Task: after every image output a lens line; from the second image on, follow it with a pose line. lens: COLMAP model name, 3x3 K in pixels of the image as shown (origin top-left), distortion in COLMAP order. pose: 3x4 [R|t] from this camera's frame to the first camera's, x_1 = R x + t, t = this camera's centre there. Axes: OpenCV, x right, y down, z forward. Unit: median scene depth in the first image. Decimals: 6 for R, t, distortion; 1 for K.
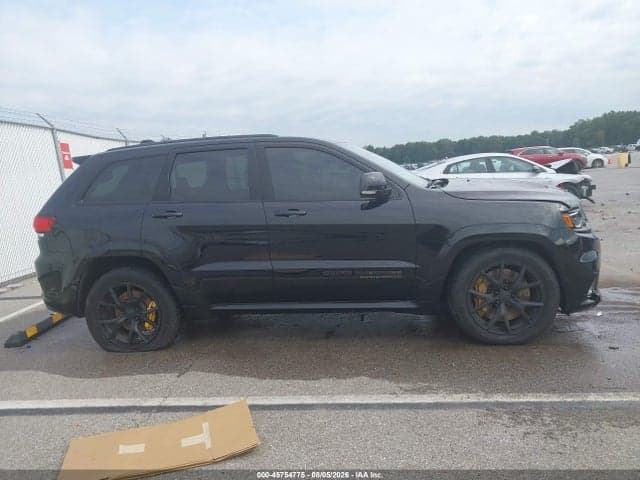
lens RADIAL K [[509.6, 0, 318.5], [0, 509.6, 254.5], [0, 0, 1]] dist [0.007166, -0.005493]
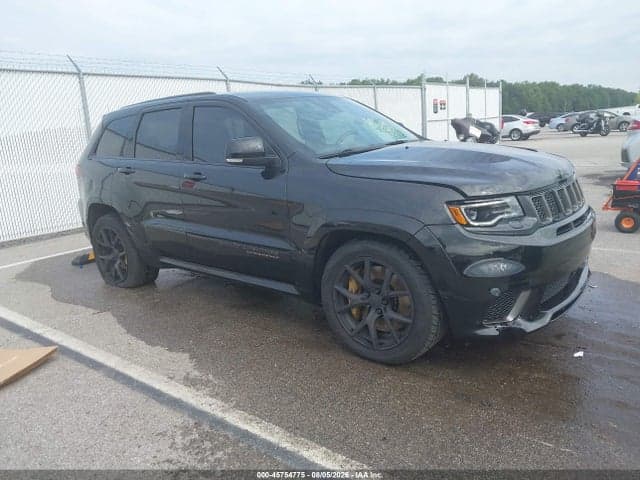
lens RADIAL K [[509.6, 0, 318.5], [0, 509.6, 254.5], [0, 0, 1]] dist [0.007166, -0.005493]
pose [[0.838038, 0.146695, -0.525521, 0.704232], [-0.083679, 0.986339, 0.141889, -0.096061], [0.539157, -0.074933, 0.838865, 0.299524]]
